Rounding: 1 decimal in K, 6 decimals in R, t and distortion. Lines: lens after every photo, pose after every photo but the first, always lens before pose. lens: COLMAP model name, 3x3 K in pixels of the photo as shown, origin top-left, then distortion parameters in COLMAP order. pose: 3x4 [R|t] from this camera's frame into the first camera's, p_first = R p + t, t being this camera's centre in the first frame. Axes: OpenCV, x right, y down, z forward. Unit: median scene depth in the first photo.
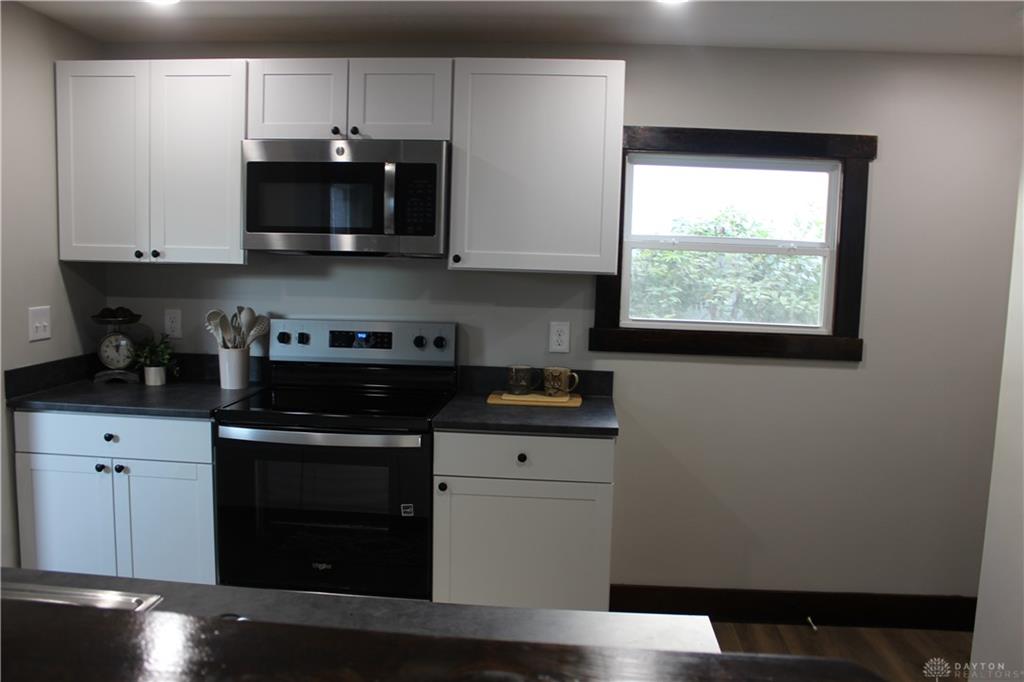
lens RADIAL K [[861.1, 0, 526.8], [0, 861.1, 345.4], [0, 0, 1]] dist [-0.159341, 0.164900]
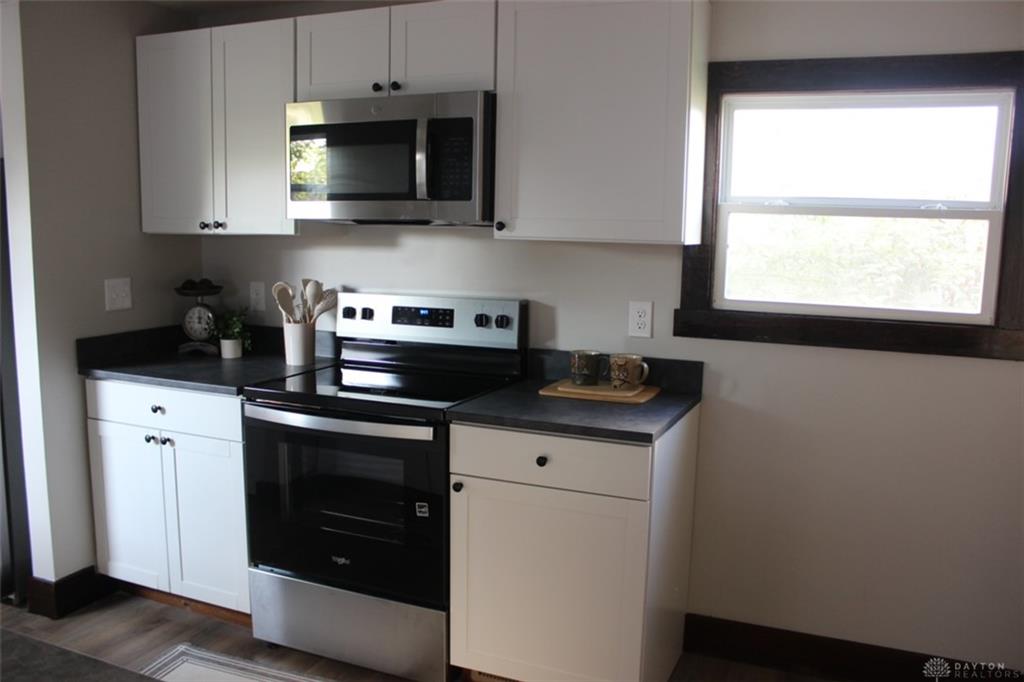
lens RADIAL K [[861.1, 0, 526.8], [0, 861.1, 345.4], [0, 0, 1]] dist [-0.159341, 0.164900]
pose [[0.944629, 0.033748, -0.326401, 0.216849], [-0.024546, 0.999178, 0.032270, -0.008487], [0.327222, -0.022471, 0.944680, 0.172168]]
